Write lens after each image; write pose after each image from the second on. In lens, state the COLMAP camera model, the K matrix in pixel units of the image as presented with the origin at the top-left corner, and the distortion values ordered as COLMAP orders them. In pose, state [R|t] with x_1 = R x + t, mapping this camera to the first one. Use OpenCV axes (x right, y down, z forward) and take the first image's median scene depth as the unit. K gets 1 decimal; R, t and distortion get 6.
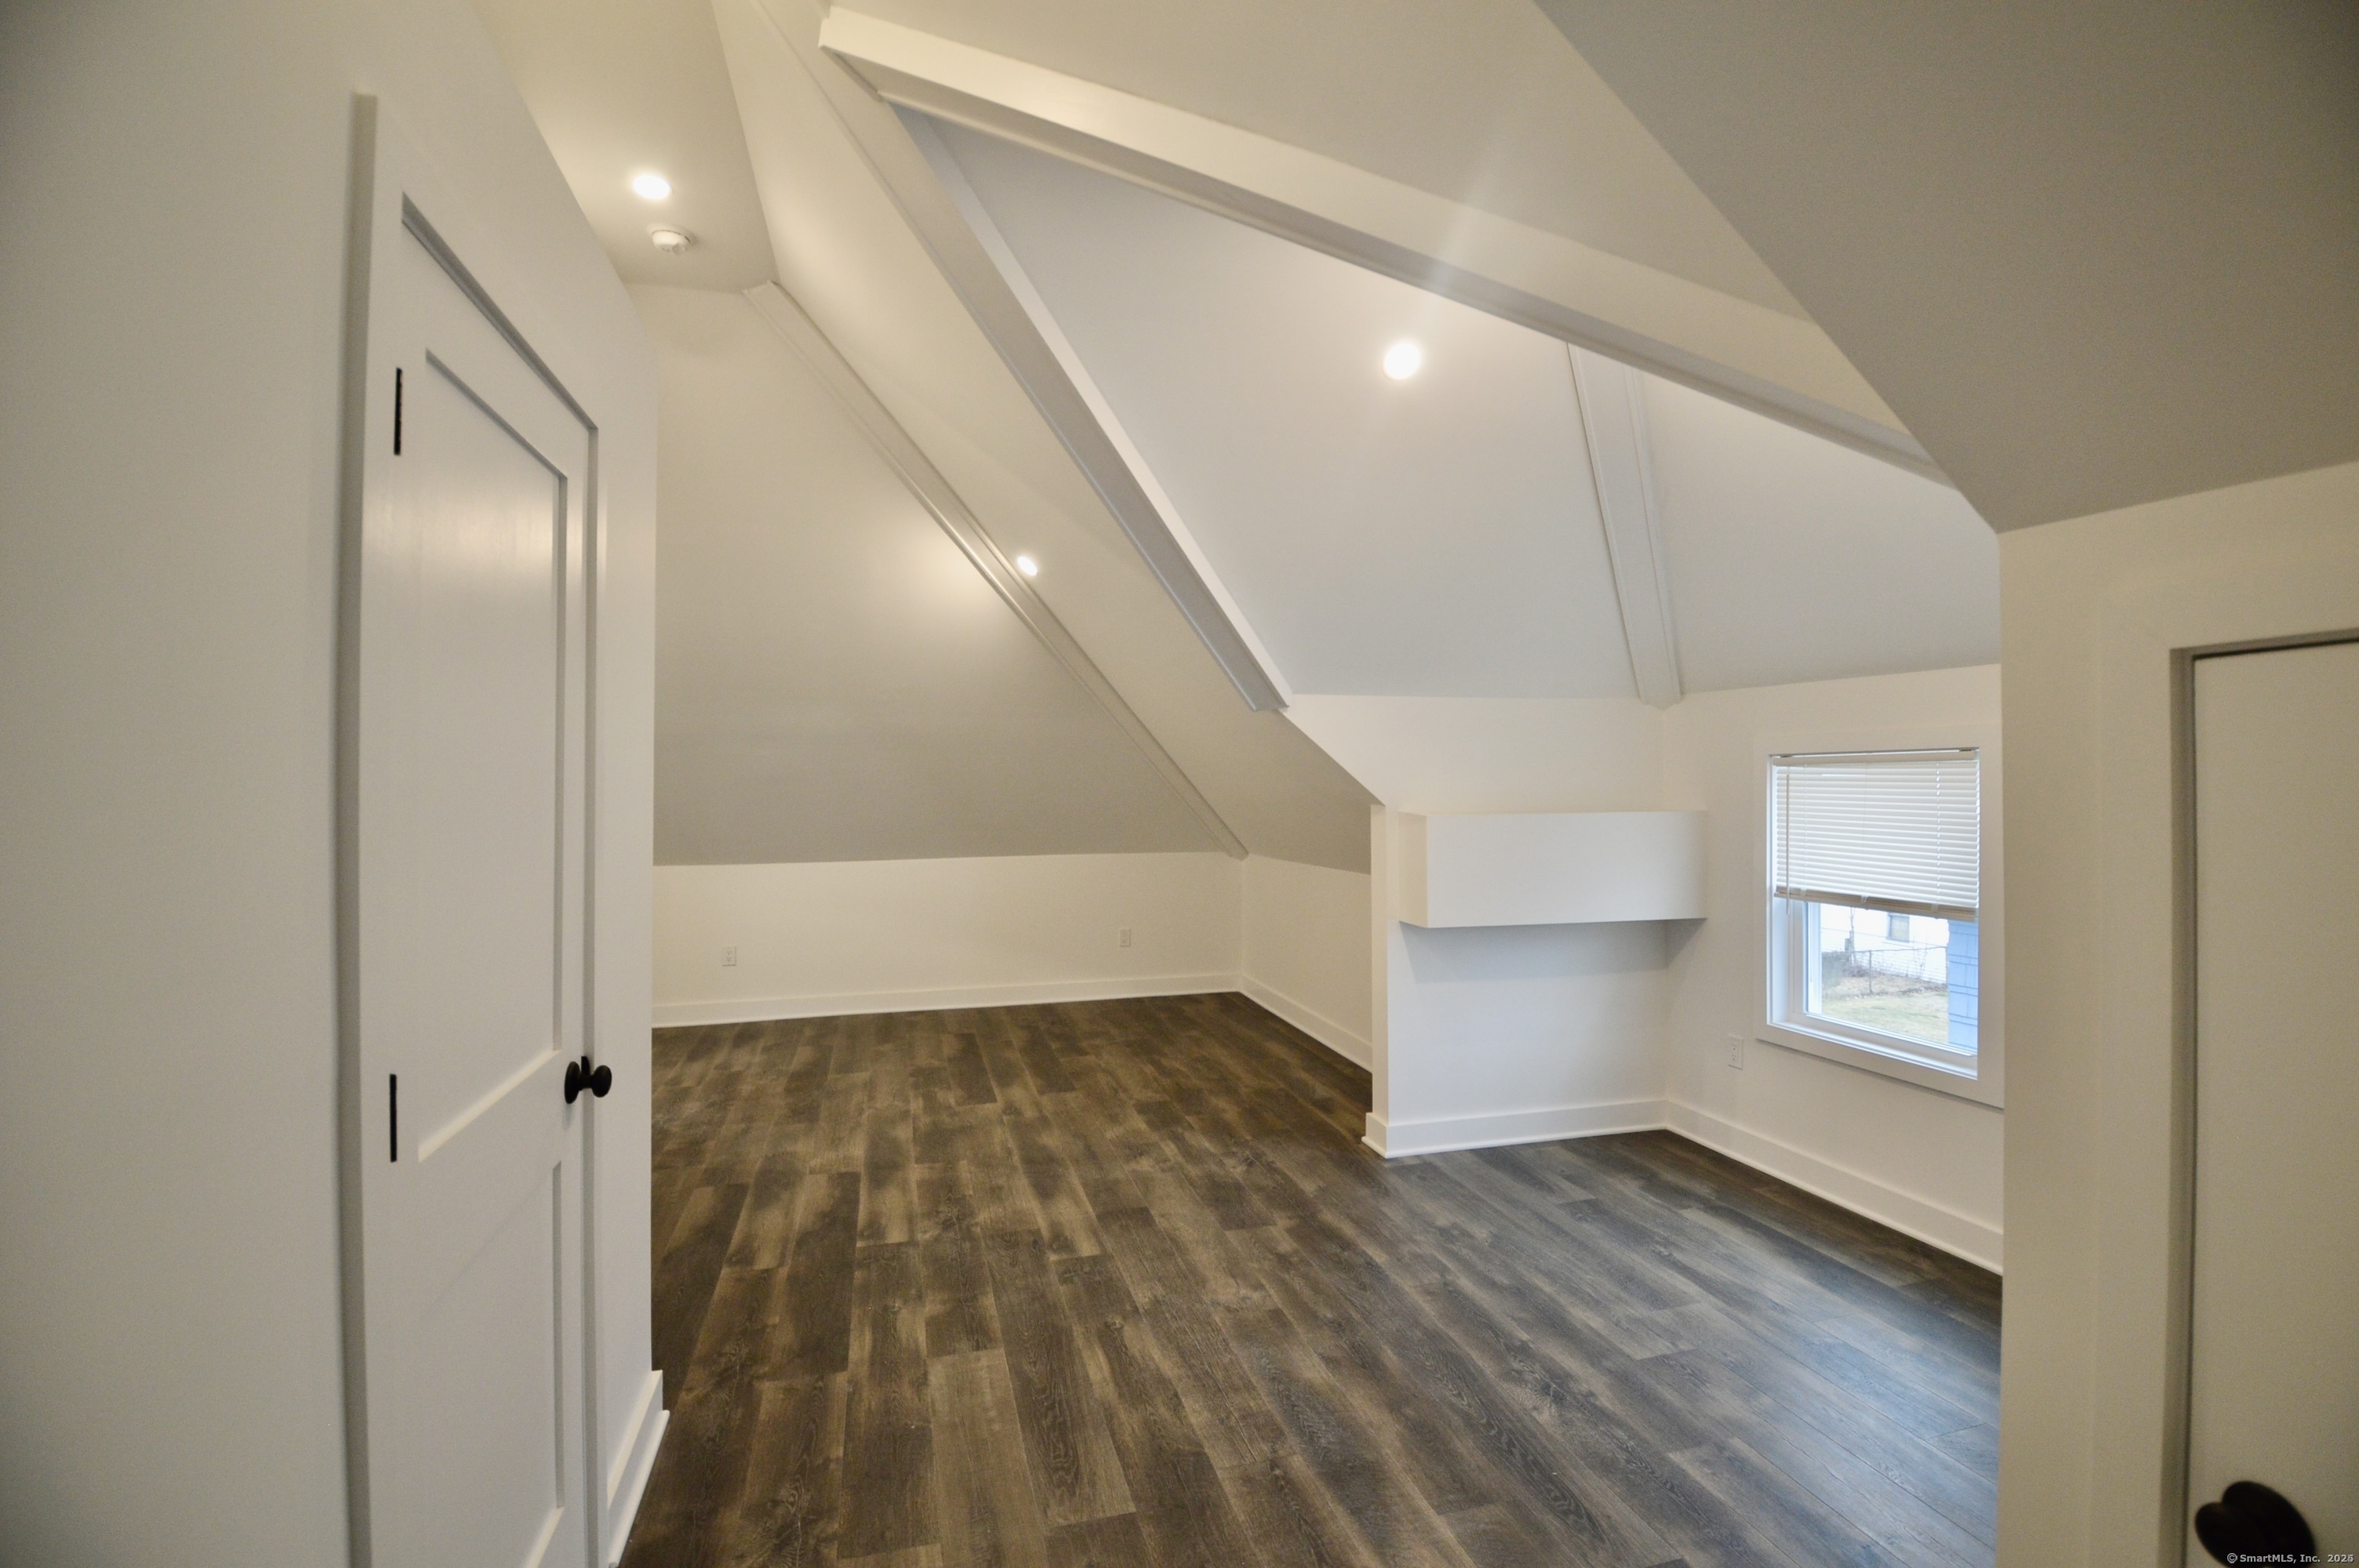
lens RADIAL K [[1059.7, 0, 1178.0], [0, 1059.7, 782.4], [0, 0, 1]] dist [-0.021118, -0.007346]
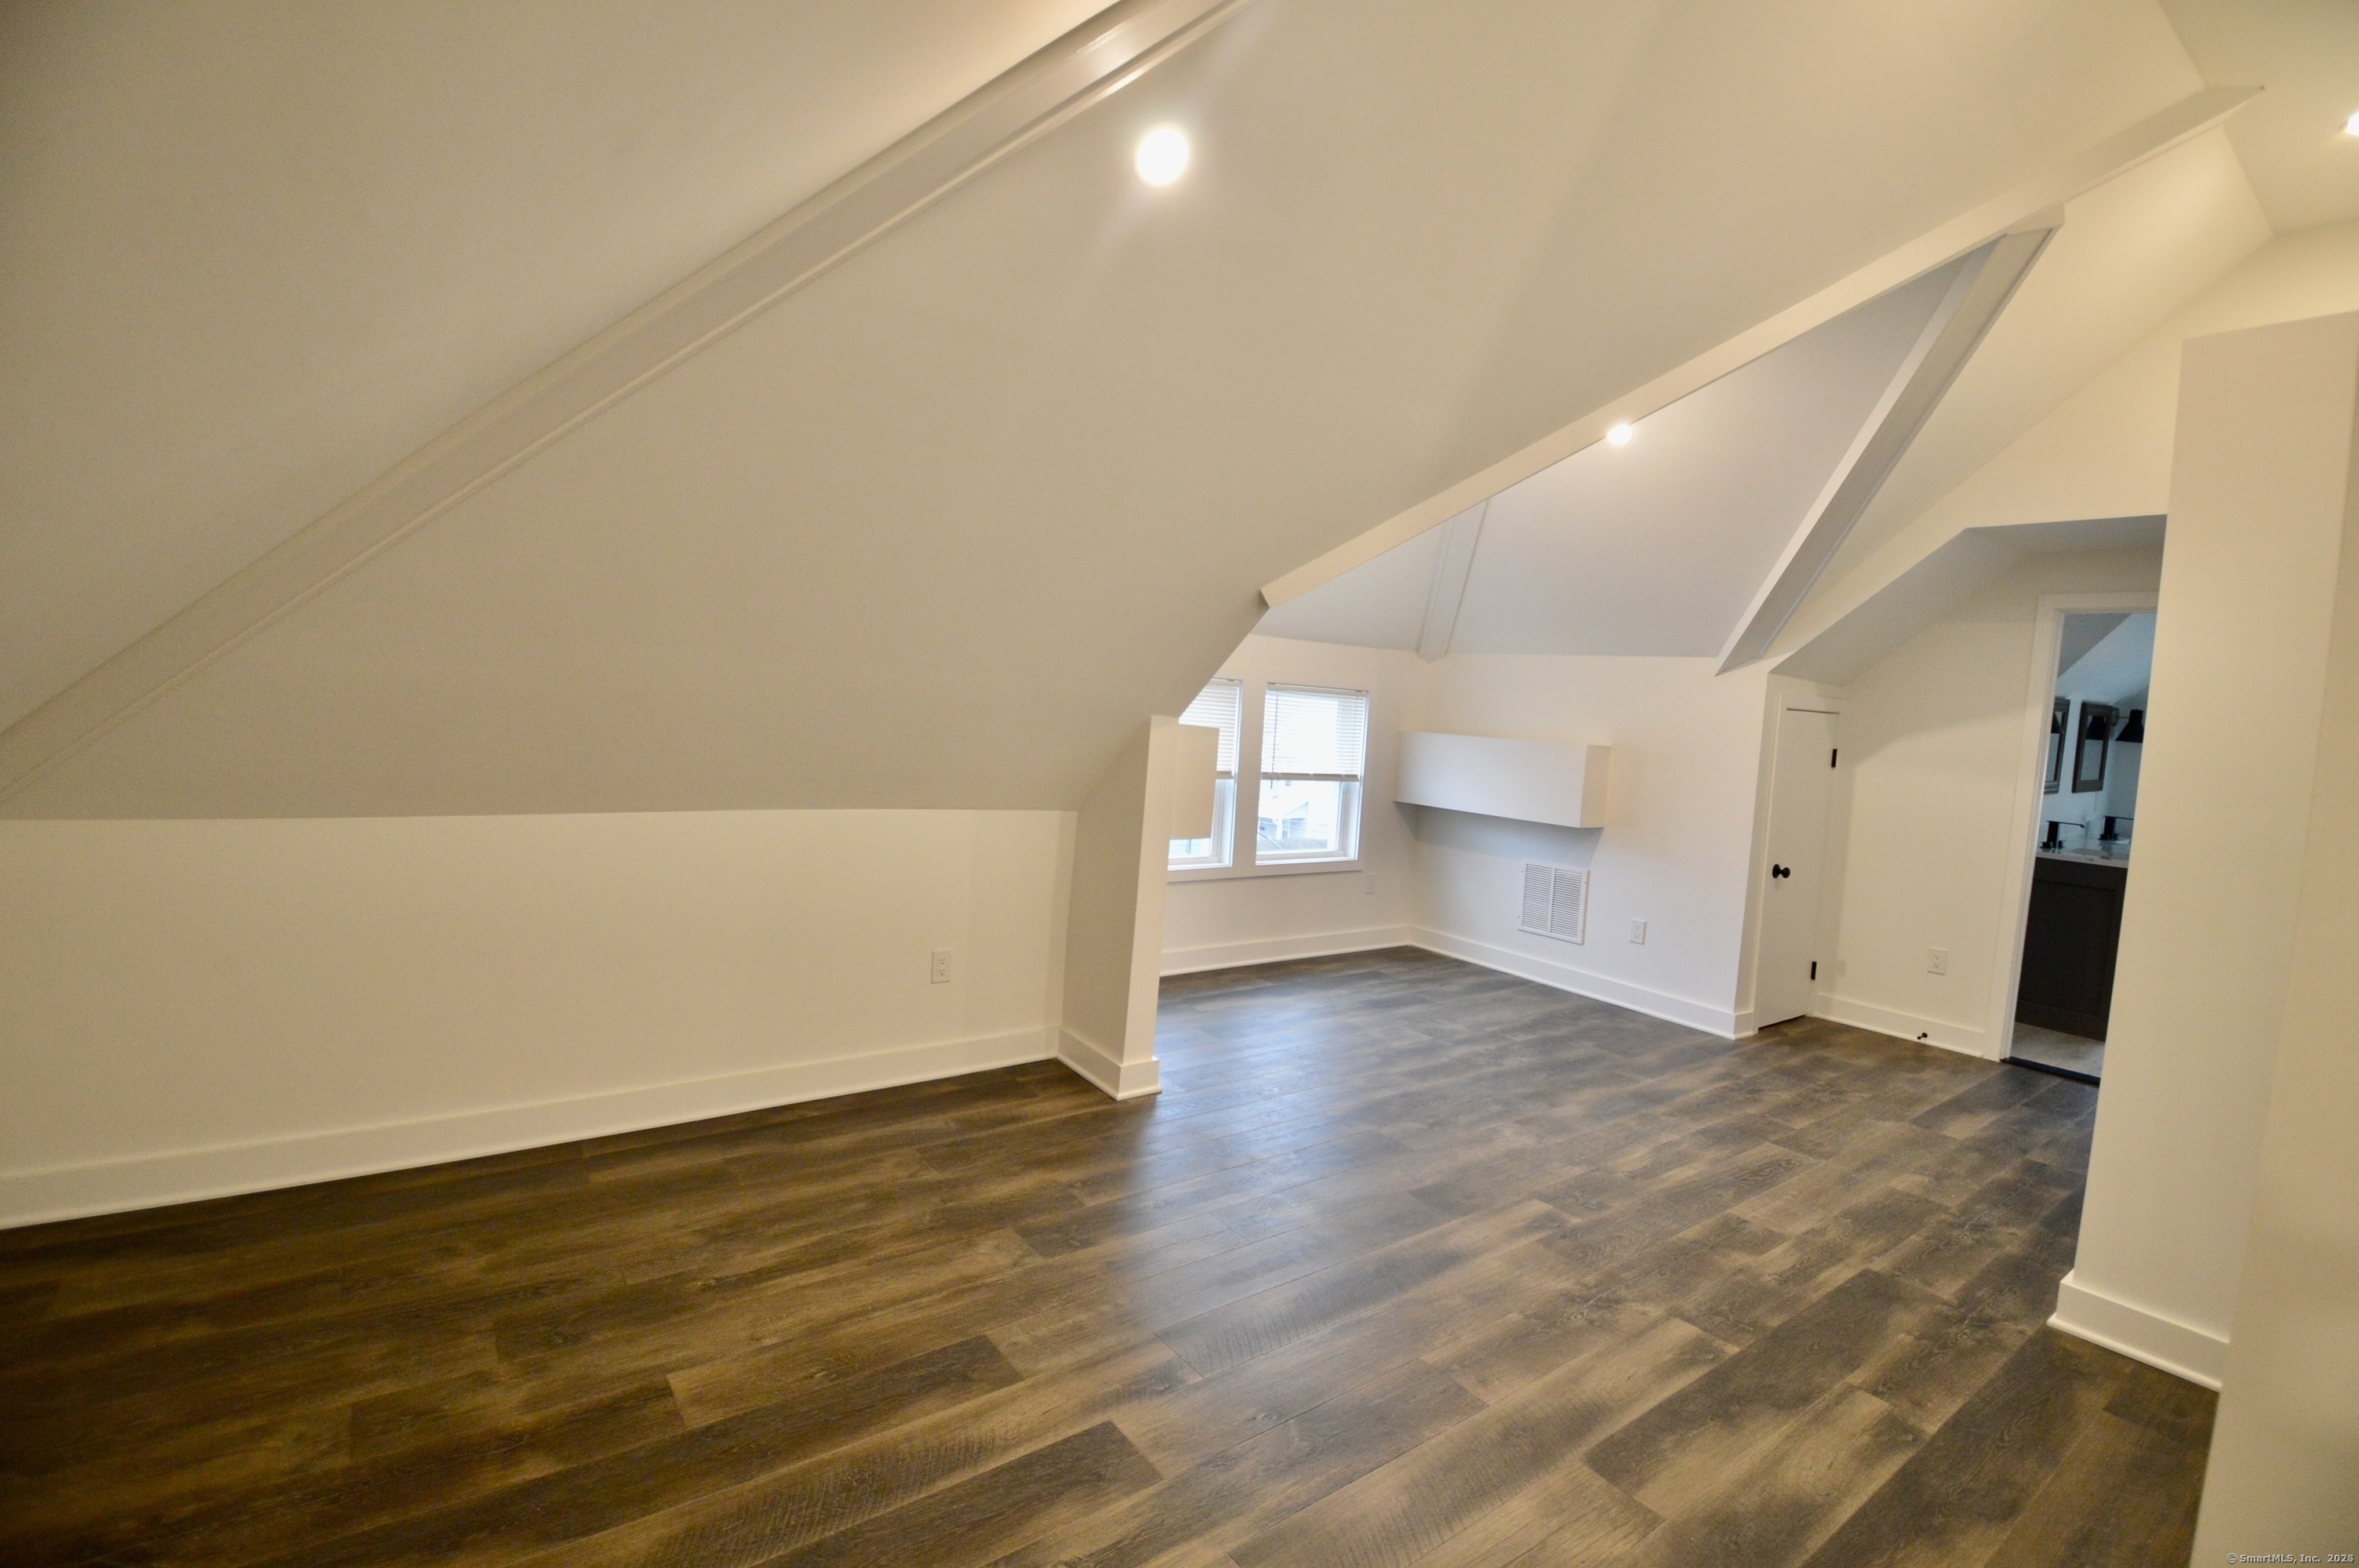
lens RADIAL K [[1059.7, 0, 1155.0], [0, 1059.7, 777.1], [0, 0, 1]] dist [-0.021118, -0.007346]
pose [[-0.344664, -0.097615, 0.933637, -0.812309], [-0.061096, 0.994803, 0.081455, -0.003372], [-0.936736, -0.028966, -0.348836, 1.651659]]
